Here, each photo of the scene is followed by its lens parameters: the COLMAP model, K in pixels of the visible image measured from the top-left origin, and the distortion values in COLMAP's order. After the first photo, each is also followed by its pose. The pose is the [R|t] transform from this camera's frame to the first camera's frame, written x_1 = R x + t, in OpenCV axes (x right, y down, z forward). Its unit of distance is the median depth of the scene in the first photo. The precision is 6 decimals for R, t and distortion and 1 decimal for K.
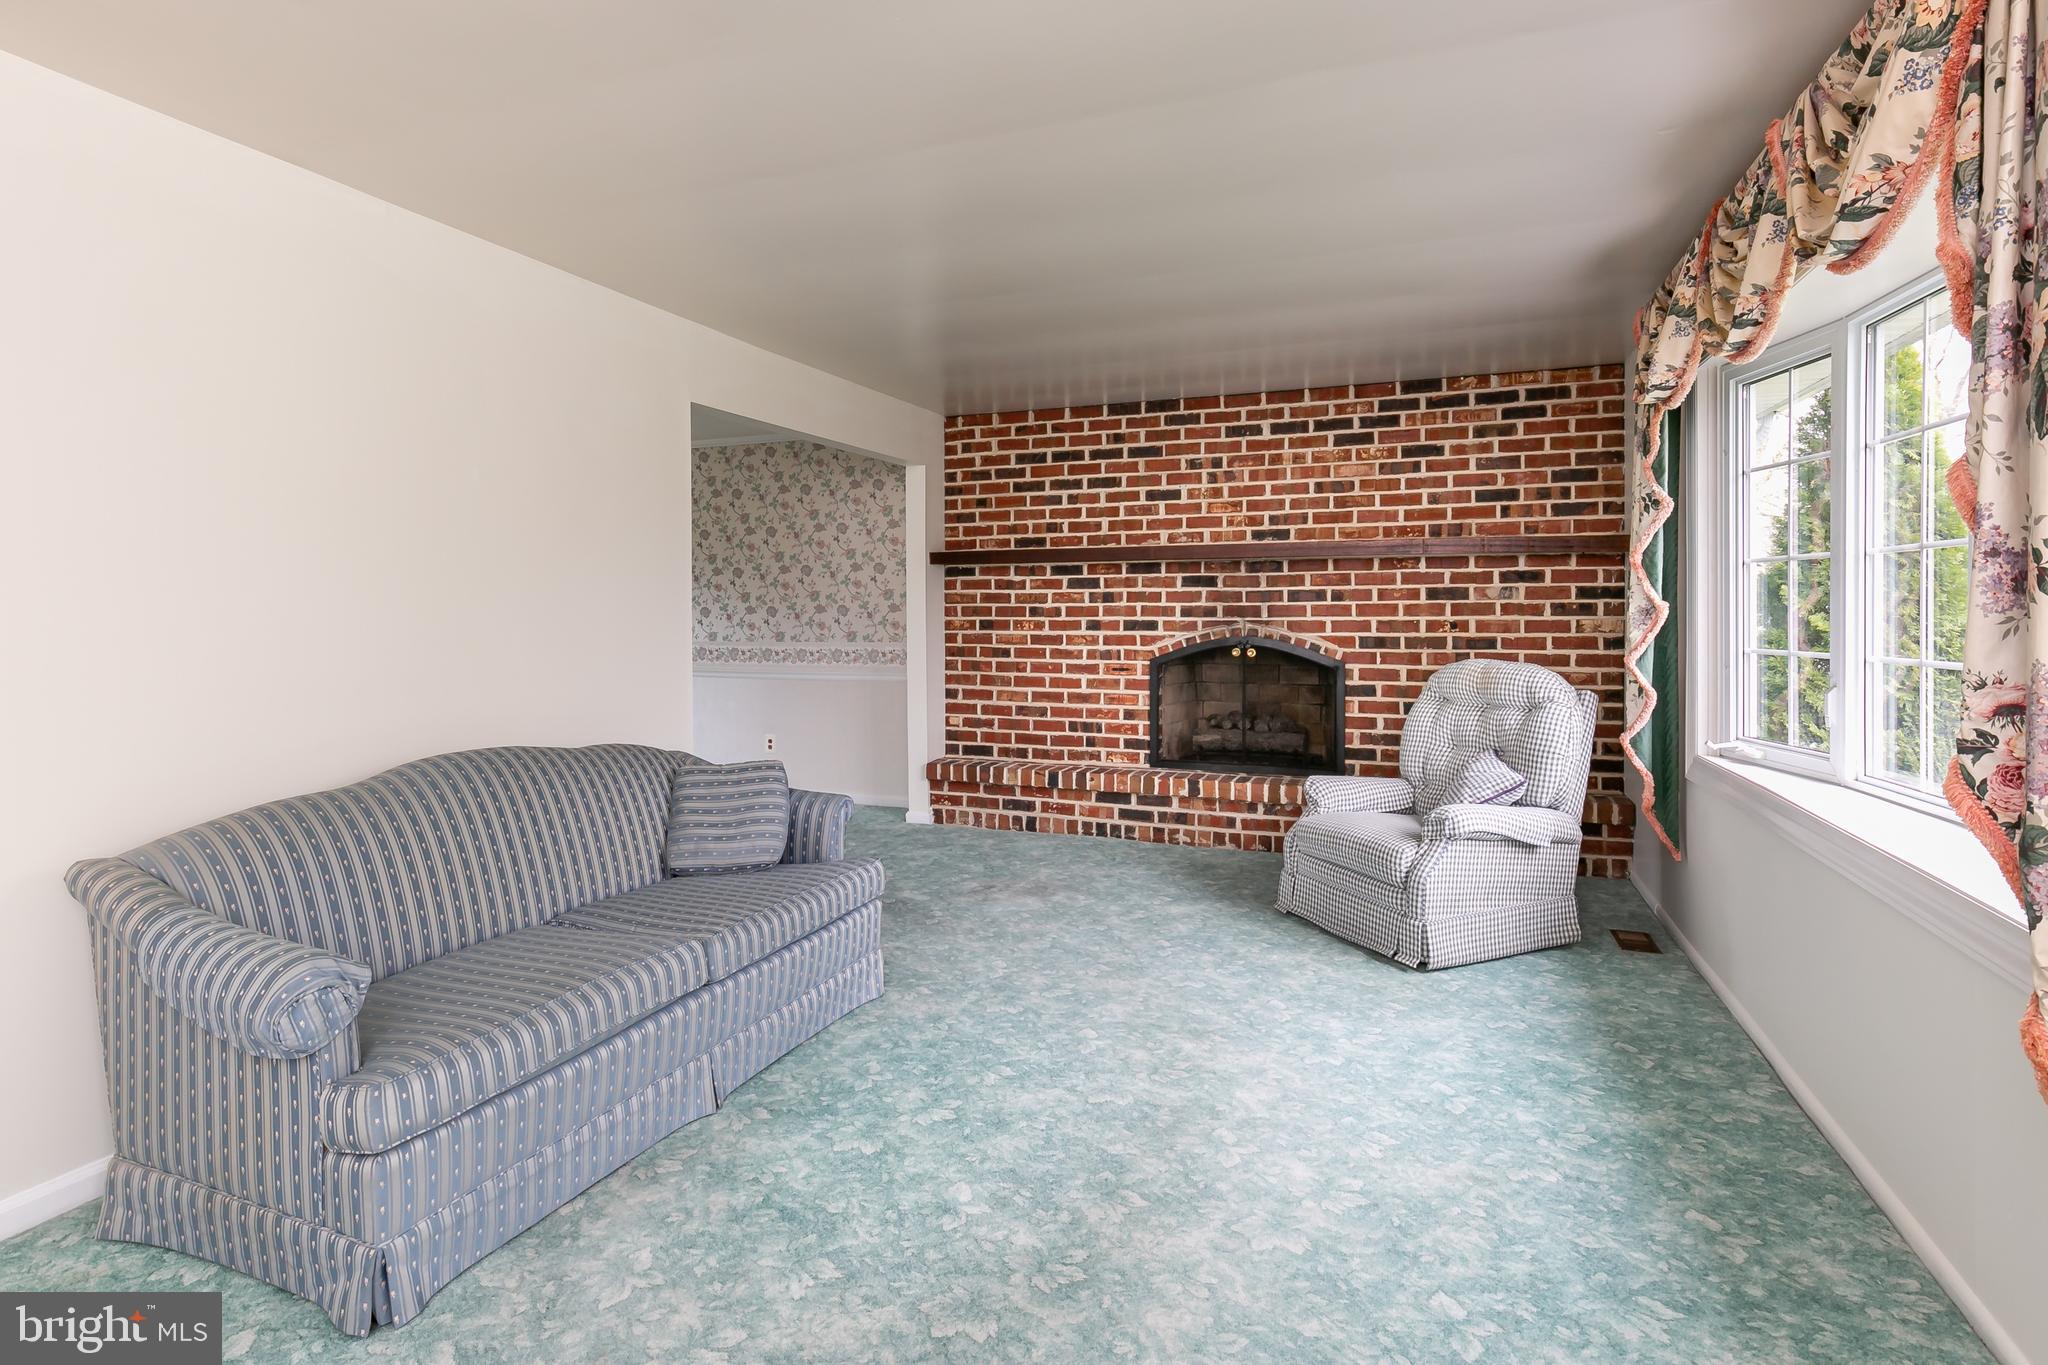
lens RADIAL K [[1093.8, 0, 958.4], [0, 1093.8, 646.8], [0, 0, 1]] dist [0.003126, -0.001014]
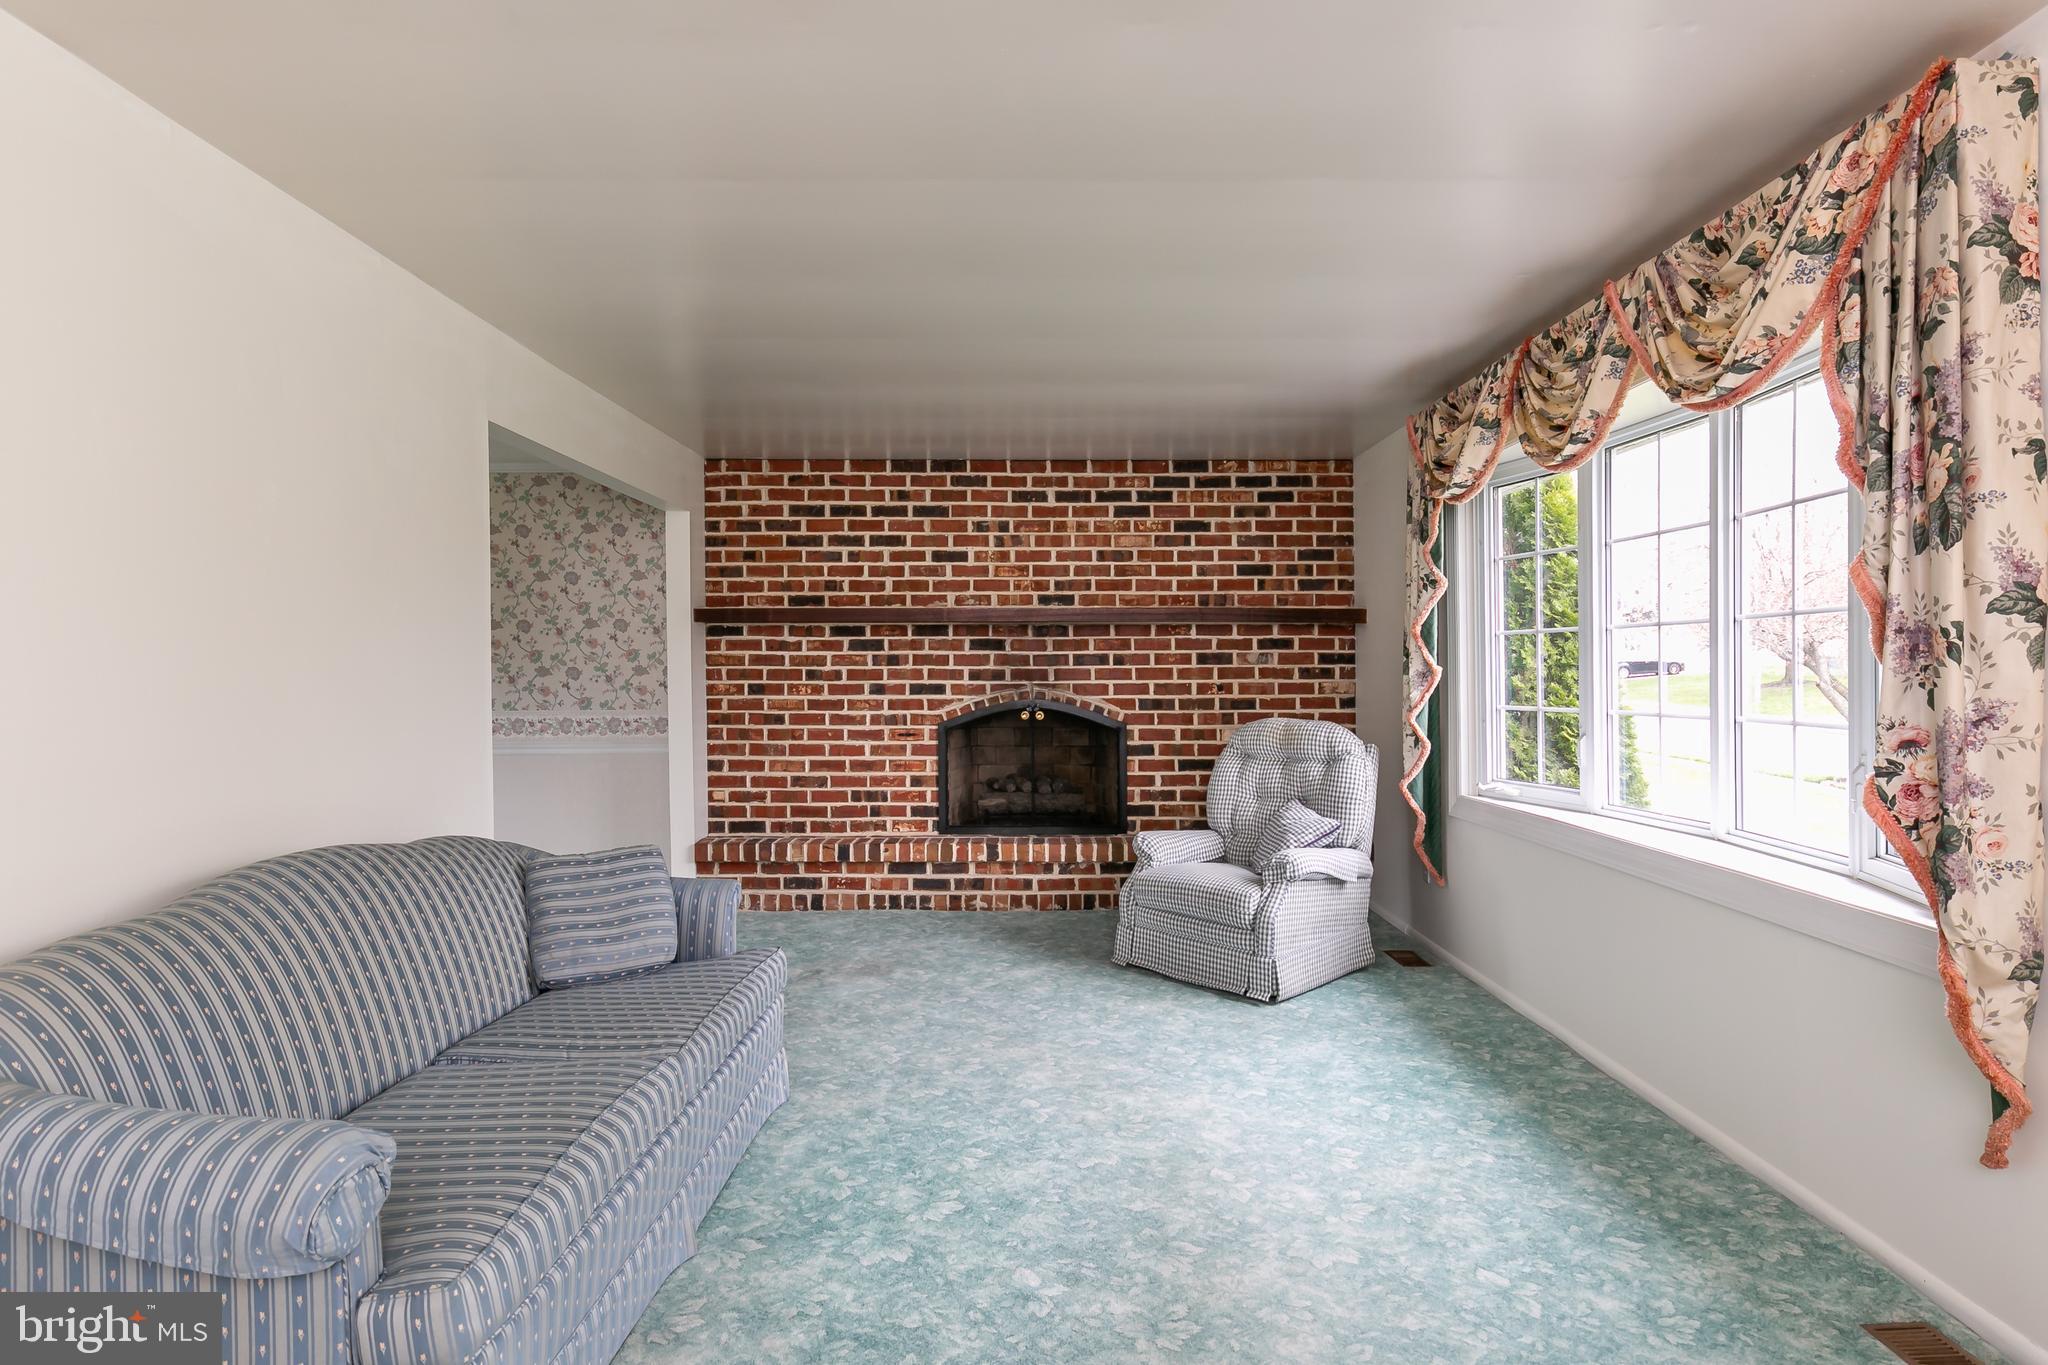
lens RADIAL K [[1145.6, 0, 1030.7], [0, 1145.6, 703.5], [0, 0, 1]] dist [0.003964, -0.001753]
pose [[0.915426, -0.008798, 0.402391, -0.170802], [0.012218, 0.999908, -0.005933, 0.000398], [-0.402302, 0.010348, 0.915449, 0.031718]]
